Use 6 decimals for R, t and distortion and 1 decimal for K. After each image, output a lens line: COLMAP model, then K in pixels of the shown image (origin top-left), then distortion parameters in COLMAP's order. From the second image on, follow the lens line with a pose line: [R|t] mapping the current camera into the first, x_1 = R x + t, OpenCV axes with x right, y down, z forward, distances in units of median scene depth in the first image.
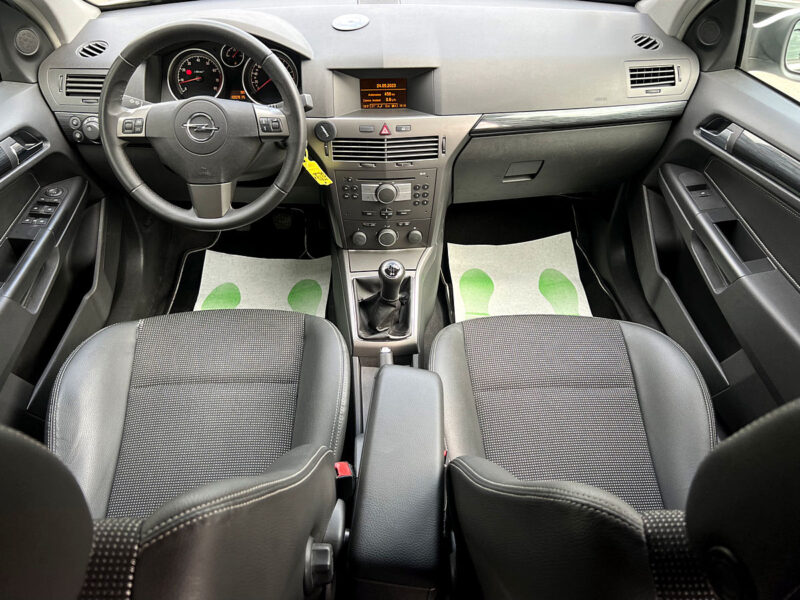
lens RADIAL K [[609.0, 0, 399.6], [0, 609.0, 296.5], [0, 0, 1]] dist [0.056658, -0.050600]
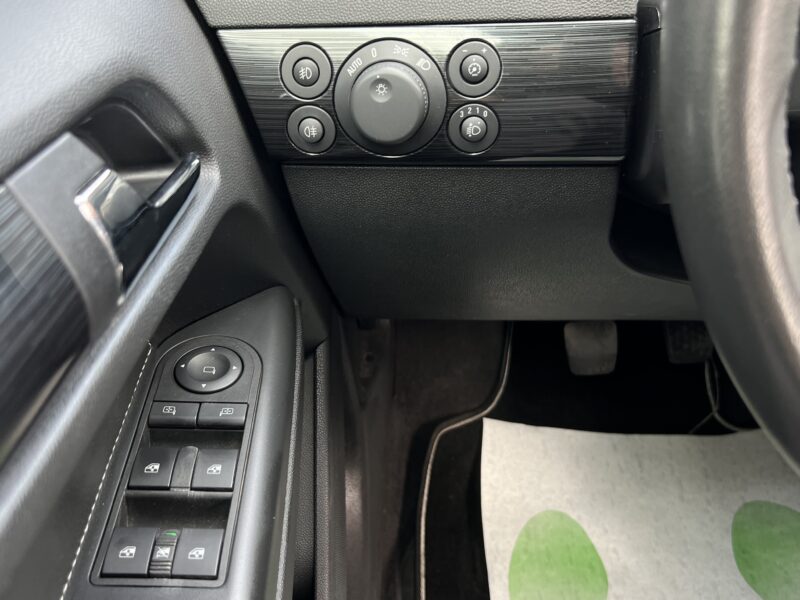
lens RADIAL K [[758.8, 0, 394.9], [0, 758.8, 308.2], [0, 0, 1]] dist [0.010187, 0.000000]
pose [[0.997997, -0.017335, -0.060842, -0.475038], [0.015139, 0.999224, -0.036361, -0.182089], [0.061425, 0.035367, 0.997485, 0.720080]]
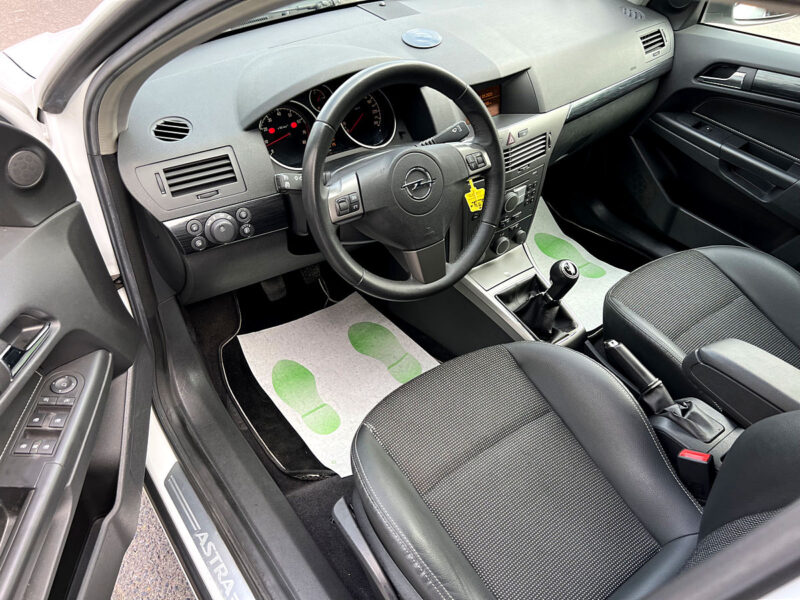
lens RADIAL K [[609.0, 0, 397.5], [0, 609.0, 304.1], [0, 0, 1]] dist [0.056658, -0.050600]
pose [[0.821912, -0.354176, 0.446117, -0.687433], [0.338746, 0.933566, 0.117071, -0.196004], [-0.457944, 0.054899, 0.887284, 0.217058]]
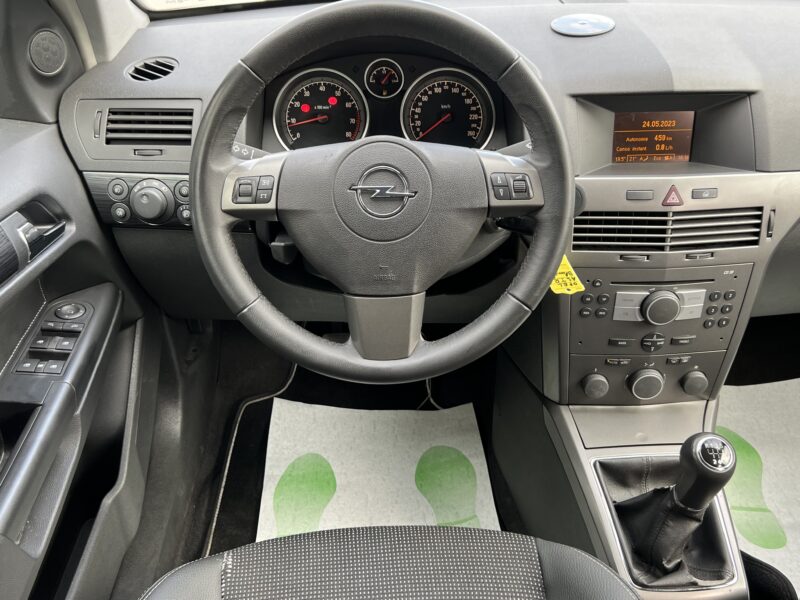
lens RADIAL K [[786.6, 0, 405.5], [0, 786.6, 292.8], [0, 0, 1]] dist [0.040284, 0.000000]
pose [[0.999894, -0.005595, 0.013414, -0.271007], [0.007784, 0.985567, -0.169104, -0.063323], [-0.012275, 0.169191, 0.985507, 0.295896]]
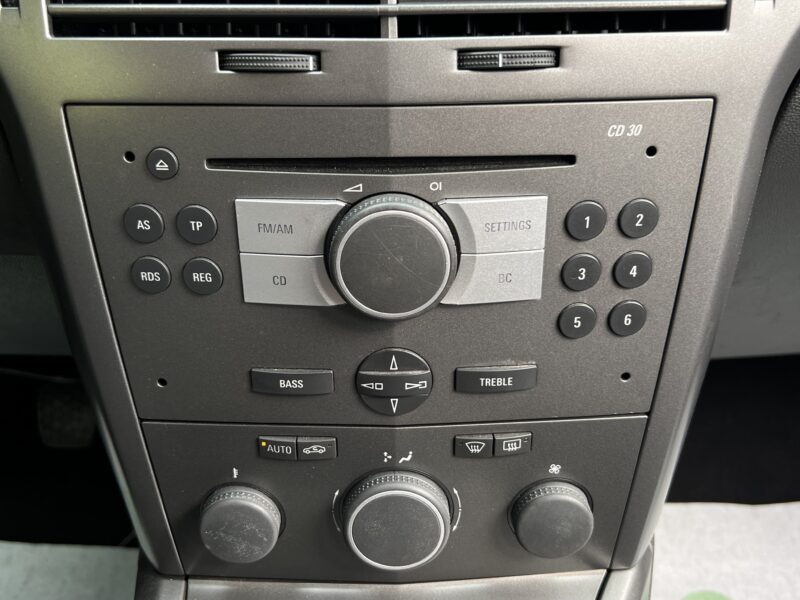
lens RADIAL K [[786.6, 0, 406.2], [0, 786.6, 319.0], [0, 0, 1]] dist [0.040284, 0.000000]
pose [[0.999457, 0.004979, -0.032569, -0.011686], [-0.013108, 0.967002, -0.254432, -0.102861], [0.030227, 0.254721, 0.966542, 0.824121]]
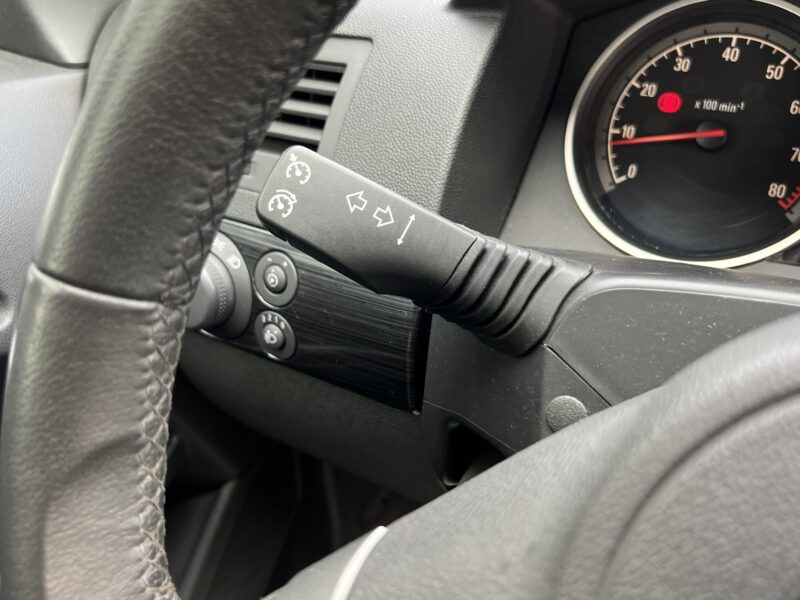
lens RADIAL K [[758.8, 0, 406.5], [0, 758.8, 294.3], [0, 0, 1]] dist [0.010187, 0.000000]
pose [[0.884930, 0.223052, -0.408835, -0.315293], [-0.284187, 0.954091, -0.094595, -0.260363], [0.368967, 0.199896, 0.907692, 0.773189]]
